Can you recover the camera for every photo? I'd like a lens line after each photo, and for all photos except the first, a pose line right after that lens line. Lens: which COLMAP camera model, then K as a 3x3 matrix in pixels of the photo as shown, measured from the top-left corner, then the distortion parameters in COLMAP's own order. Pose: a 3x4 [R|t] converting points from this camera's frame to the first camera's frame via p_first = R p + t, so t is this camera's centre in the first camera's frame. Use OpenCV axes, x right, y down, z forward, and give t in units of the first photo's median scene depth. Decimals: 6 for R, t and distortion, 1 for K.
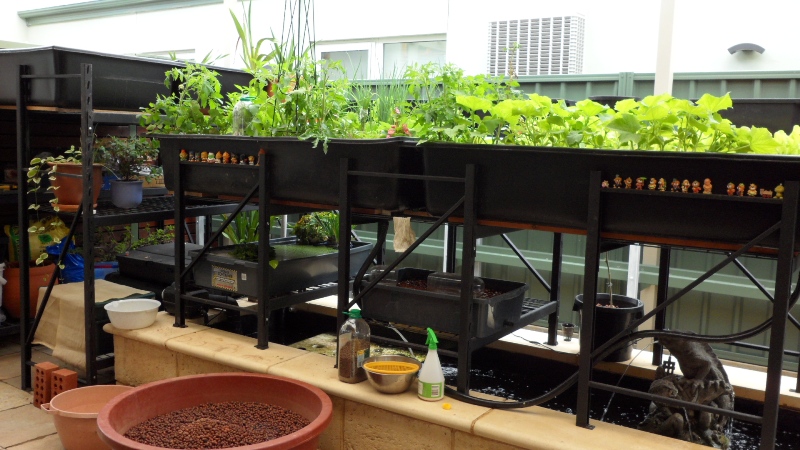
lens RADIAL K [[731.8, 0, 404.2], [0, 731.8, 223.5], [0, 0, 1]] dist [-0.007218, -0.009179]
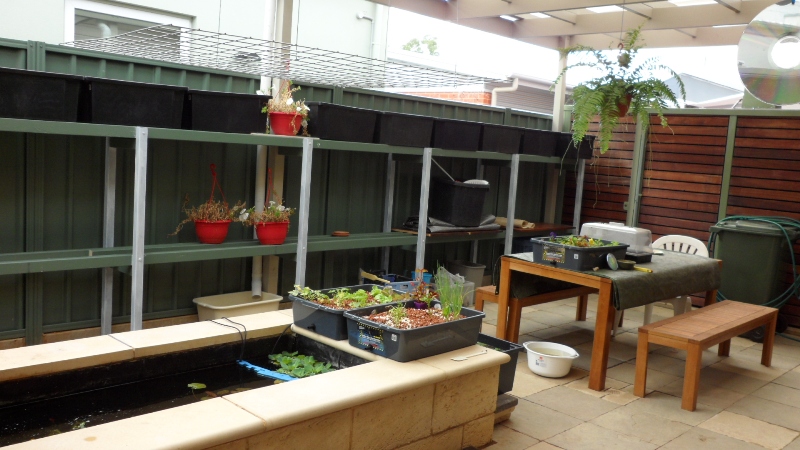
lens RADIAL K [[731.8, 0, 404.2], [0, 731.8, 223.5], [0, 0, 1]] dist [-0.007218, -0.009179]
pose [[0.179161, -0.120745, 0.976382, -0.434891], [0.059978, 0.991935, 0.111663, -0.048634], [-0.981990, 0.038556, 0.184958, 0.336405]]
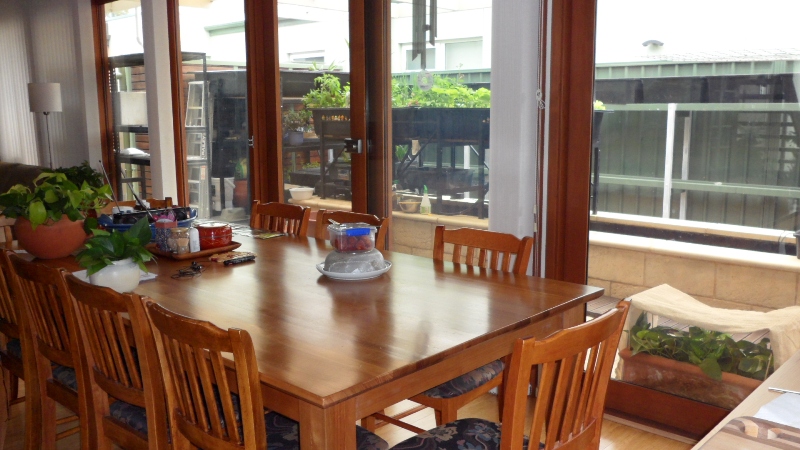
lens RADIAL K [[731.8, 0, 404.2], [0, 731.8, 223.5], [0, 0, 1]] dist [-0.007218, -0.009179]
pose [[0.985920, -0.007458, -0.167053, 0.281170], [0.014502, 0.999055, 0.040983, 0.129546], [0.166590, -0.042829, 0.985096, -1.064031]]
